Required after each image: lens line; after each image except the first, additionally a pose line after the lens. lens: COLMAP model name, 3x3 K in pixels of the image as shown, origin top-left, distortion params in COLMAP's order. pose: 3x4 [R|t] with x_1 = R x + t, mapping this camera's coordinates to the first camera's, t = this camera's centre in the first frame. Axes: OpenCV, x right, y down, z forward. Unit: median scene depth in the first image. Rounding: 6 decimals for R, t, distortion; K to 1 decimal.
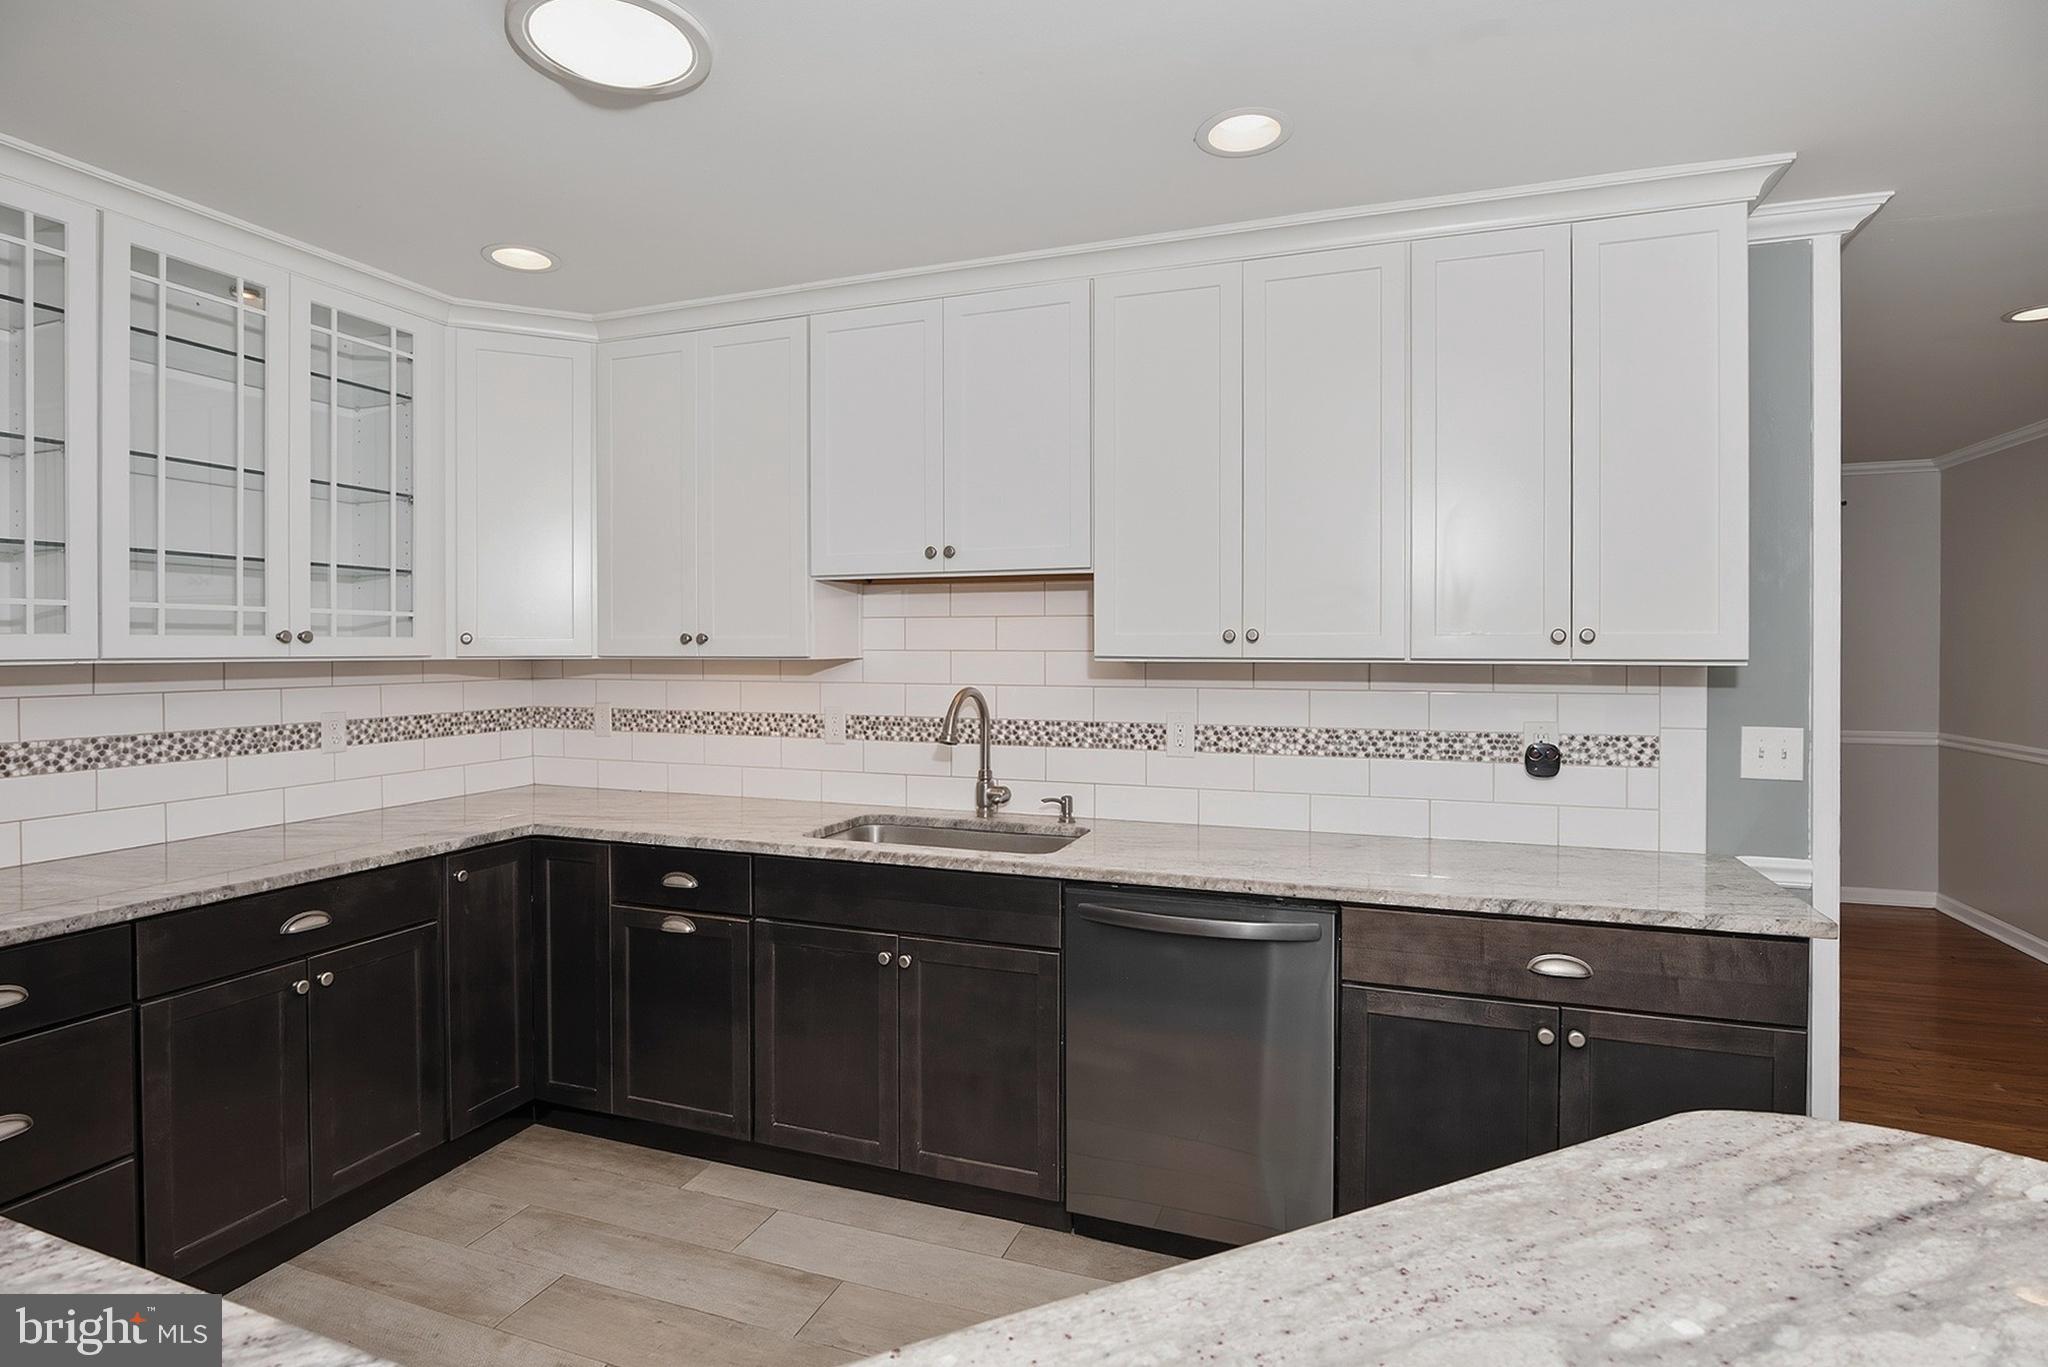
lens RADIAL K [[1015.9, 0, 1026.4], [0, 1015.9, 642.4], [0, 0, 1]] dist [-0.016989, -0.000664]
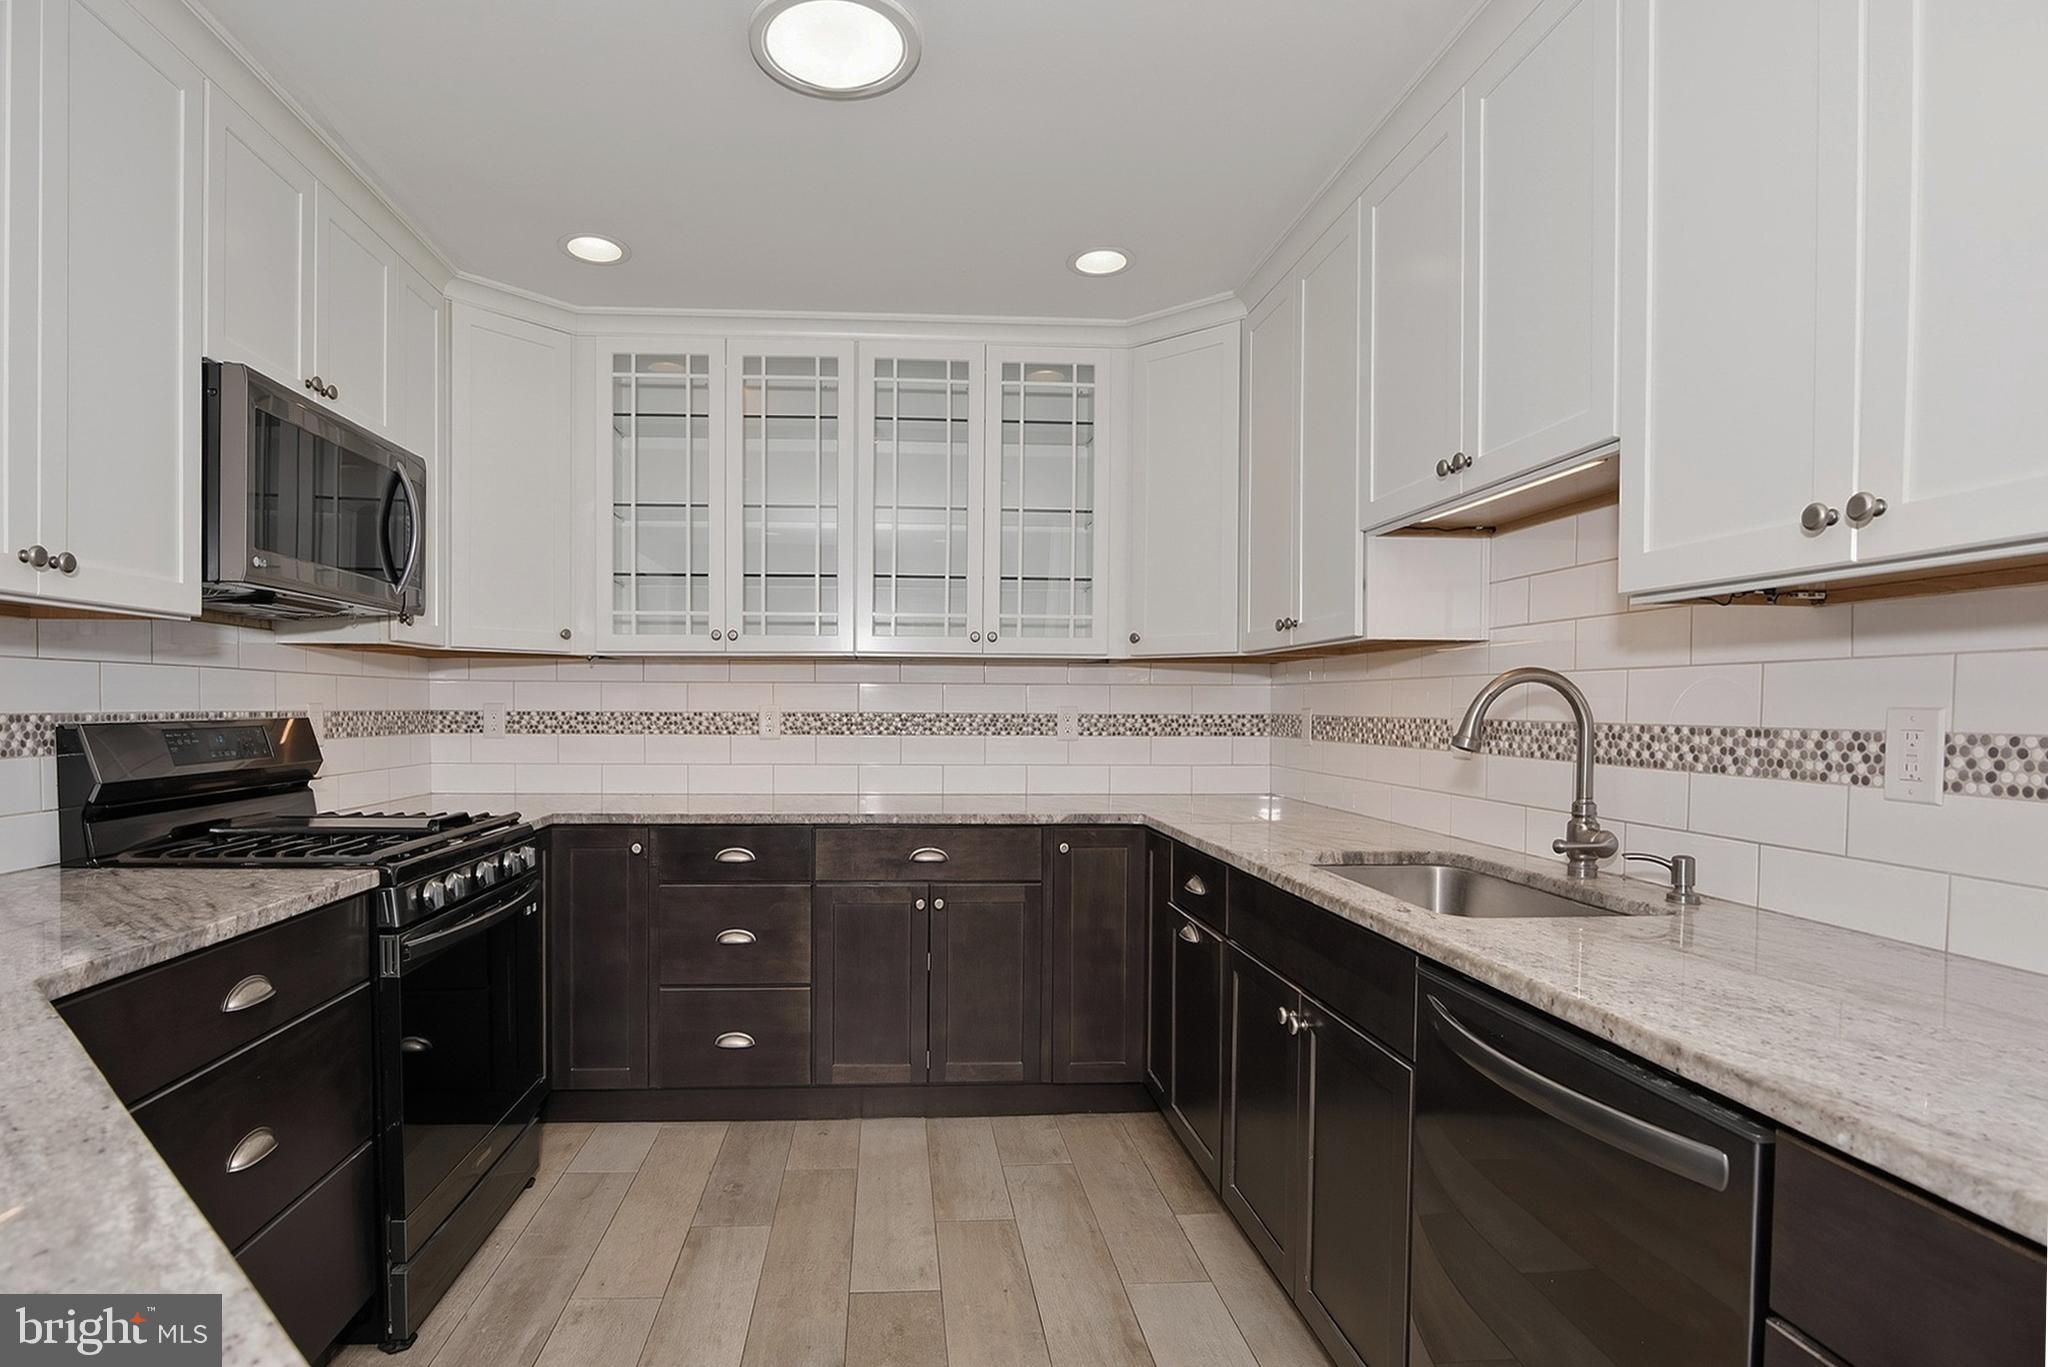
lens RADIAL K [[1067.7, 0, 949.5], [0, 1067.7, 726.0], [0, 0, 1]] dist [-0.005534, -0.000004]
pose [[0.392321, 0.021278, -0.919582, 0.420392], [-0.003528, 0.999760, 0.021628, 0.067639], [0.919821, -0.005241, 0.392302, 0.392698]]
